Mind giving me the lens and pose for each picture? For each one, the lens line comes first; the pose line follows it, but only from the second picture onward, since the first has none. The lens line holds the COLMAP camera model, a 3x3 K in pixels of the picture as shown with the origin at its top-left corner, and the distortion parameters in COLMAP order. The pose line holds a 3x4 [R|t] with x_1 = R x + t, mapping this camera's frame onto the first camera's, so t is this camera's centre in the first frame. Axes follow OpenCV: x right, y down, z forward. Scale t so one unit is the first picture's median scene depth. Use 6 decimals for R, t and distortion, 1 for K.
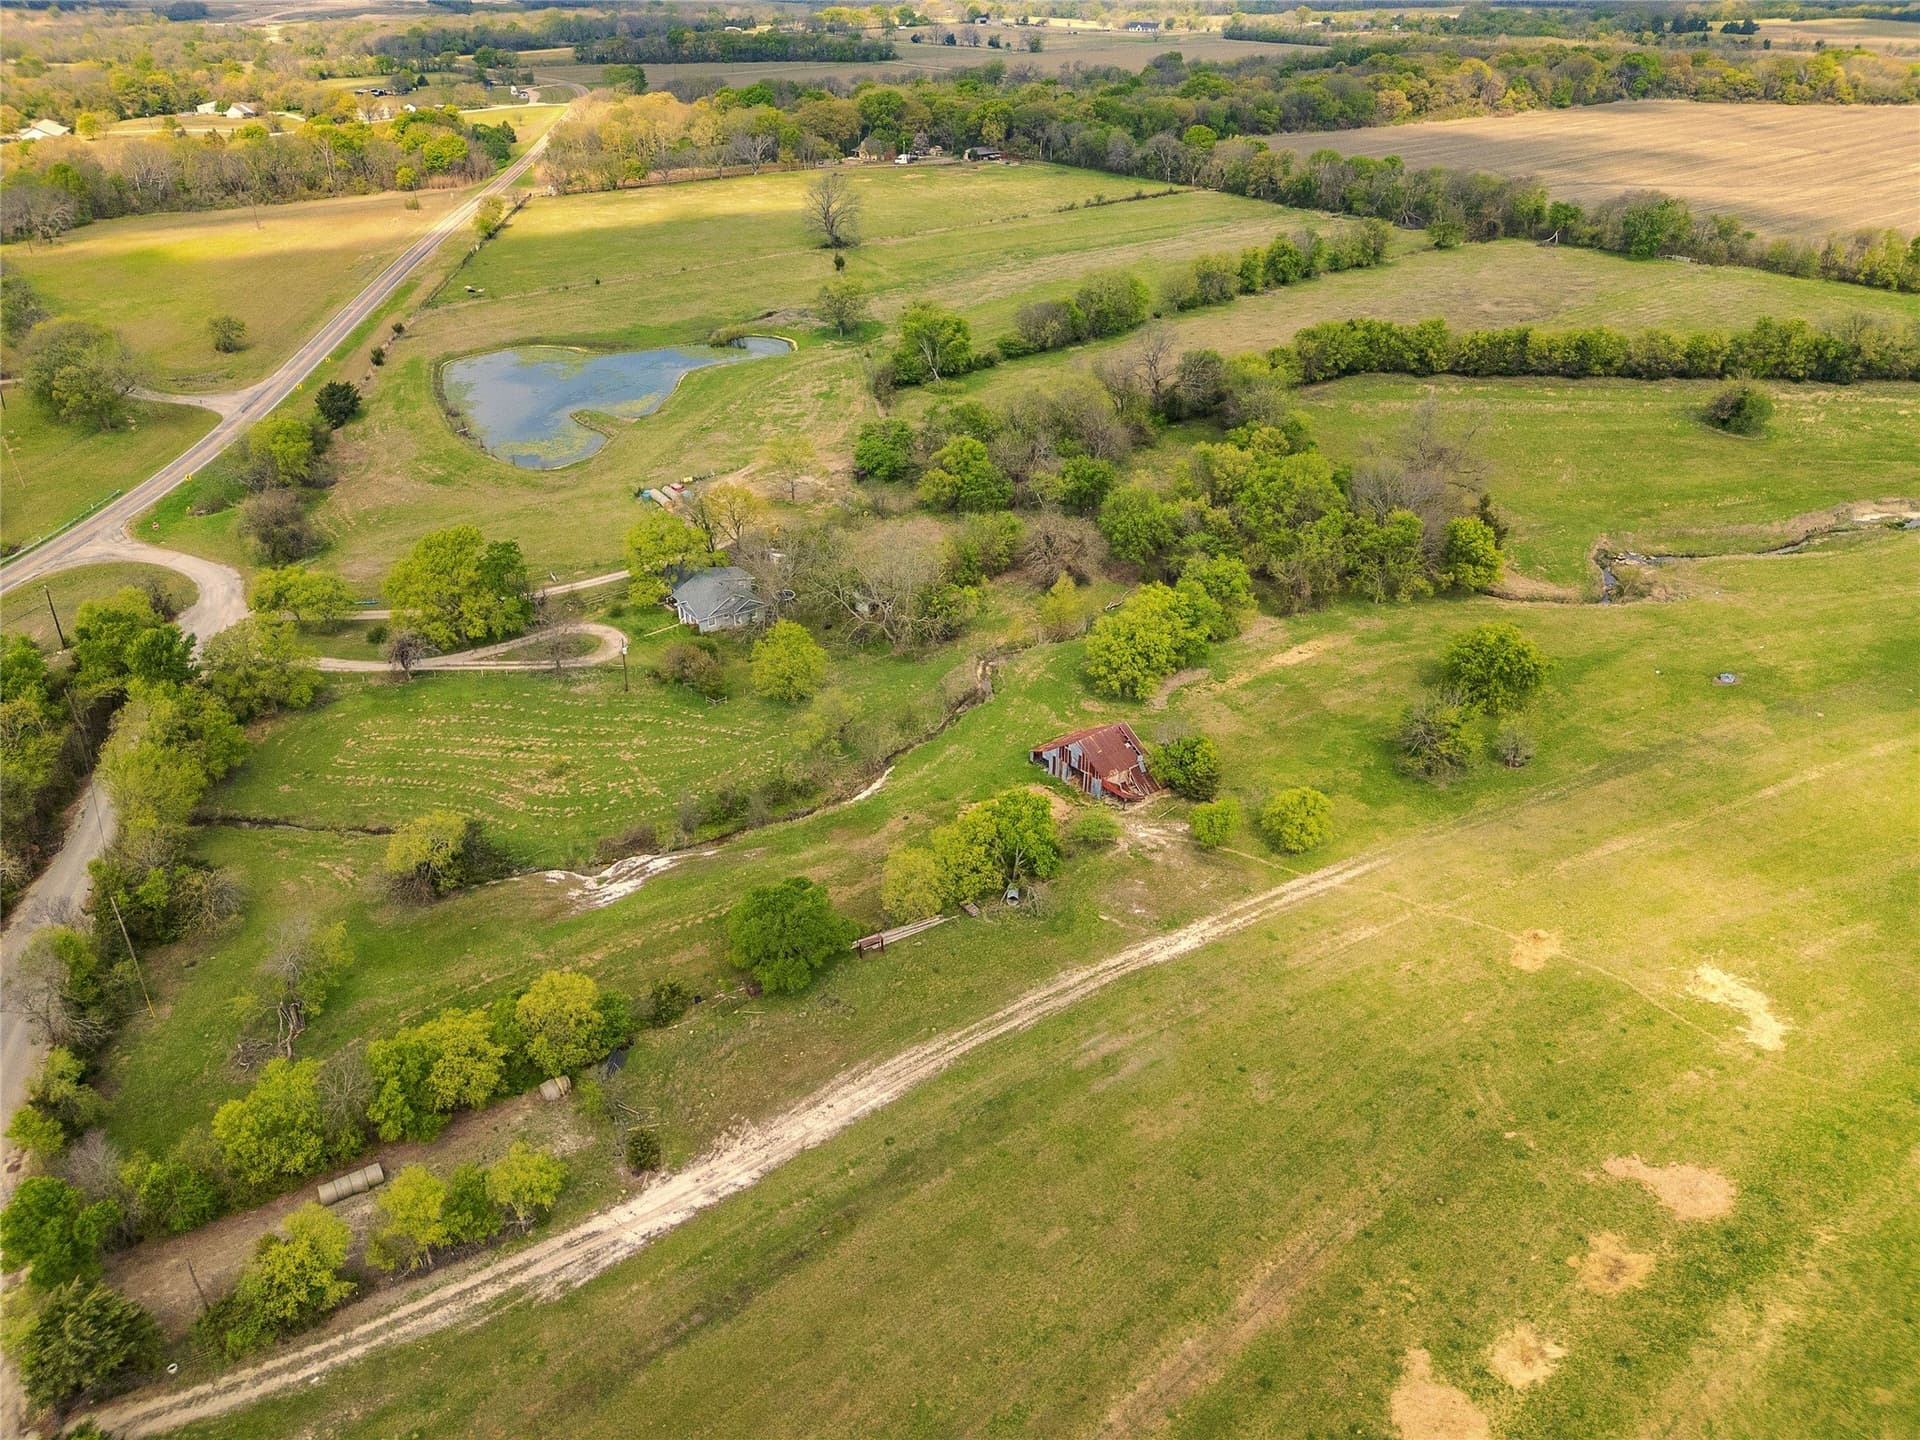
lens RADIAL K [[1406.3, 0, 960.0], [0, 1406.3, 720.0], [0, 0, 1]] dist [0.070714, -0.070306]
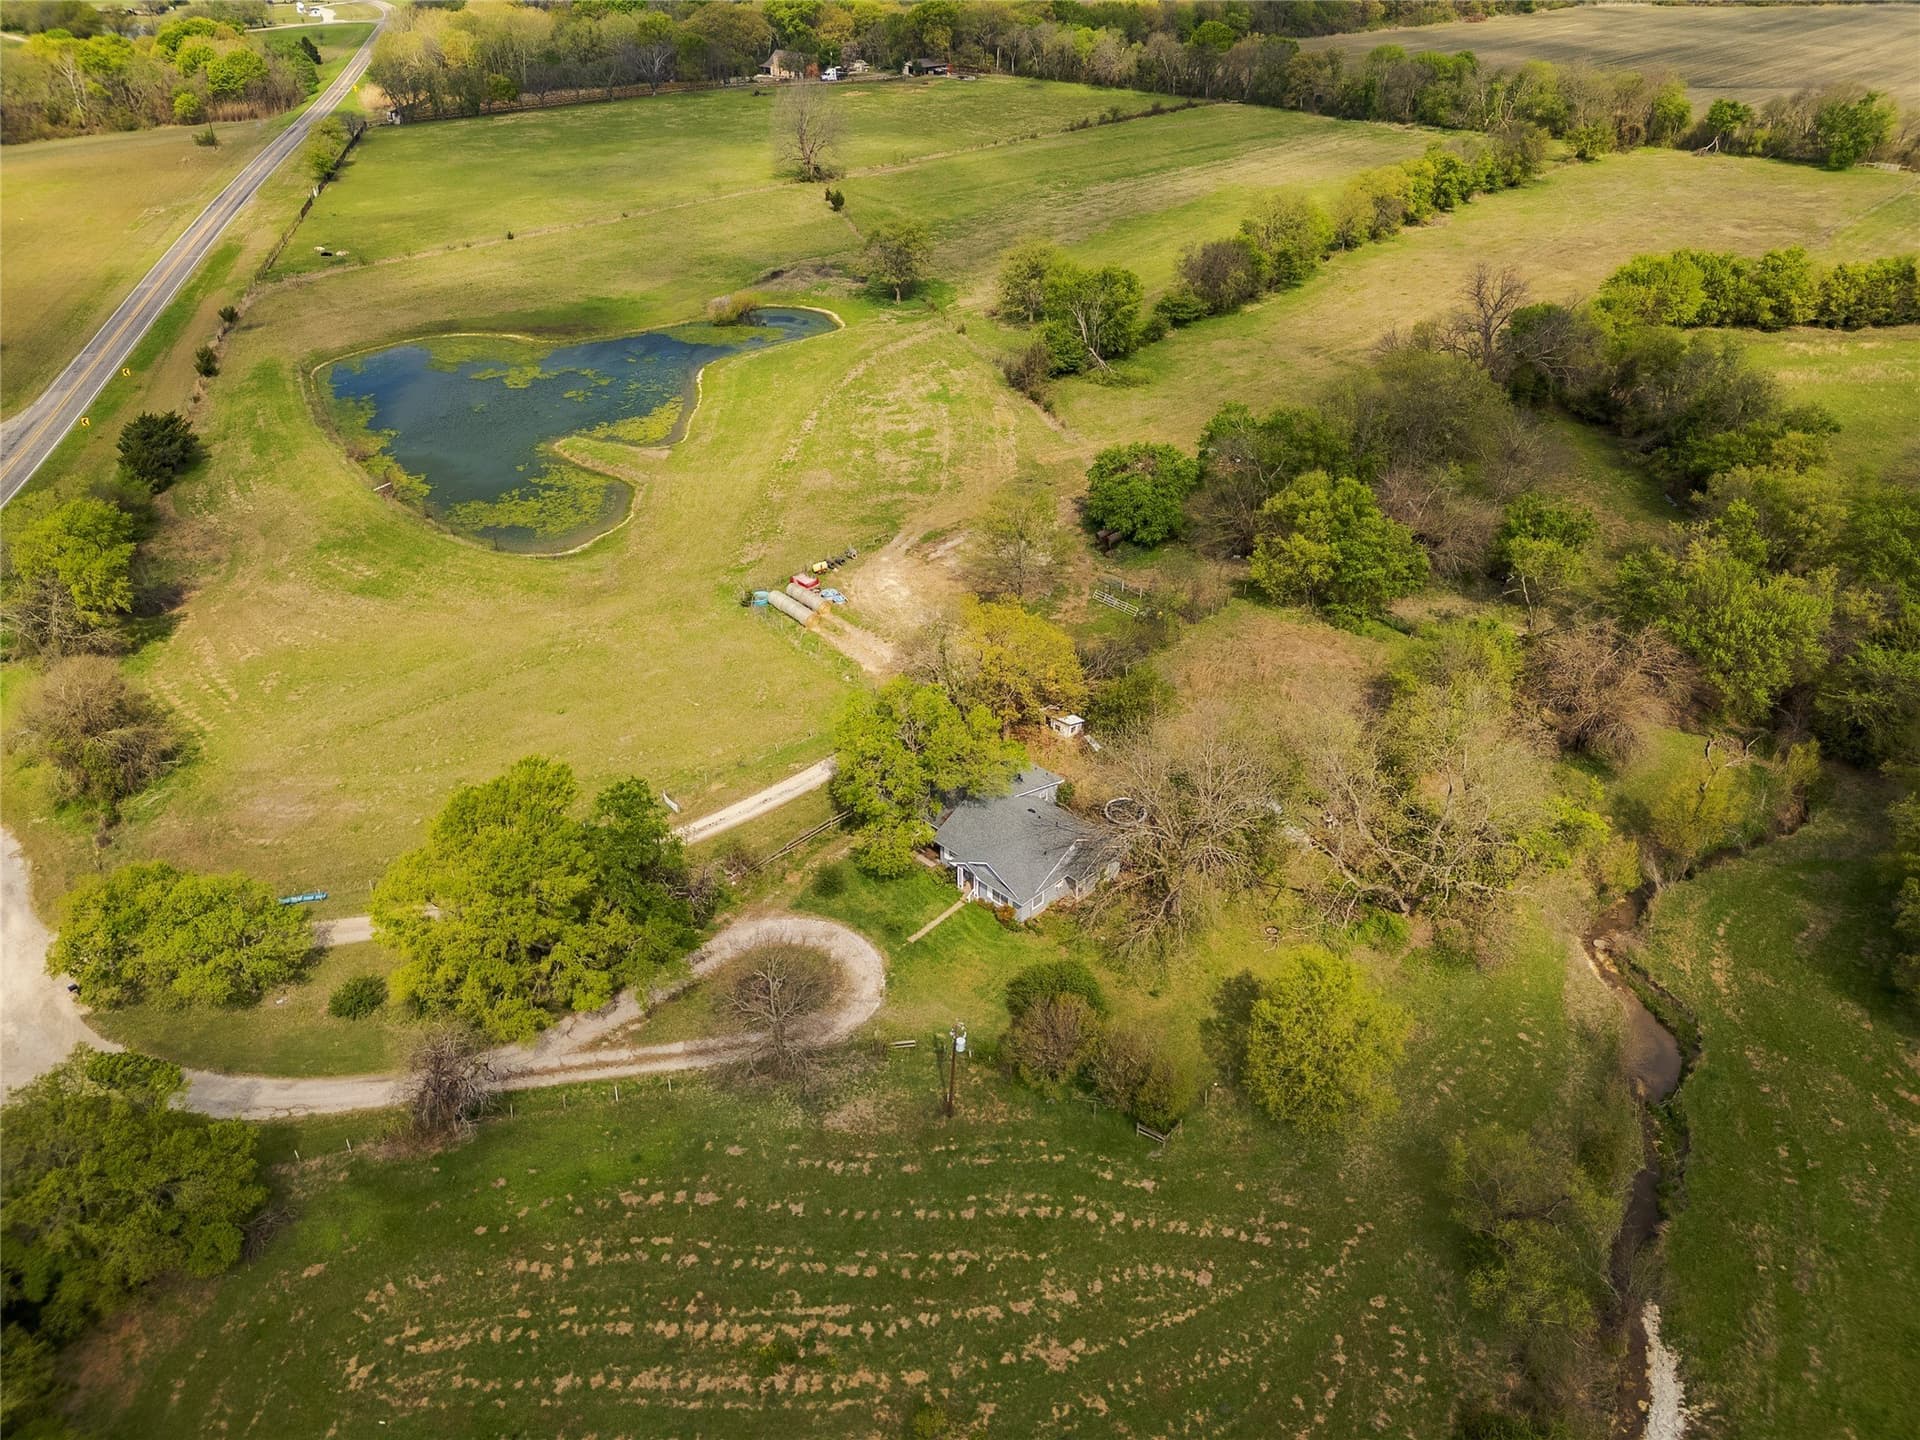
lens RADIAL K [[1406.3, 0, 960.0], [0, 1406.3, 720.0], [0, 0, 1]] dist [0.070714, -0.070306]
pose [[0.990228, -0.071103, 0.119969, -0.166365], [0.067194, 0.997078, 0.036327, -0.098037], [-0.122202, -0.027911, 0.992113, 0.326884]]
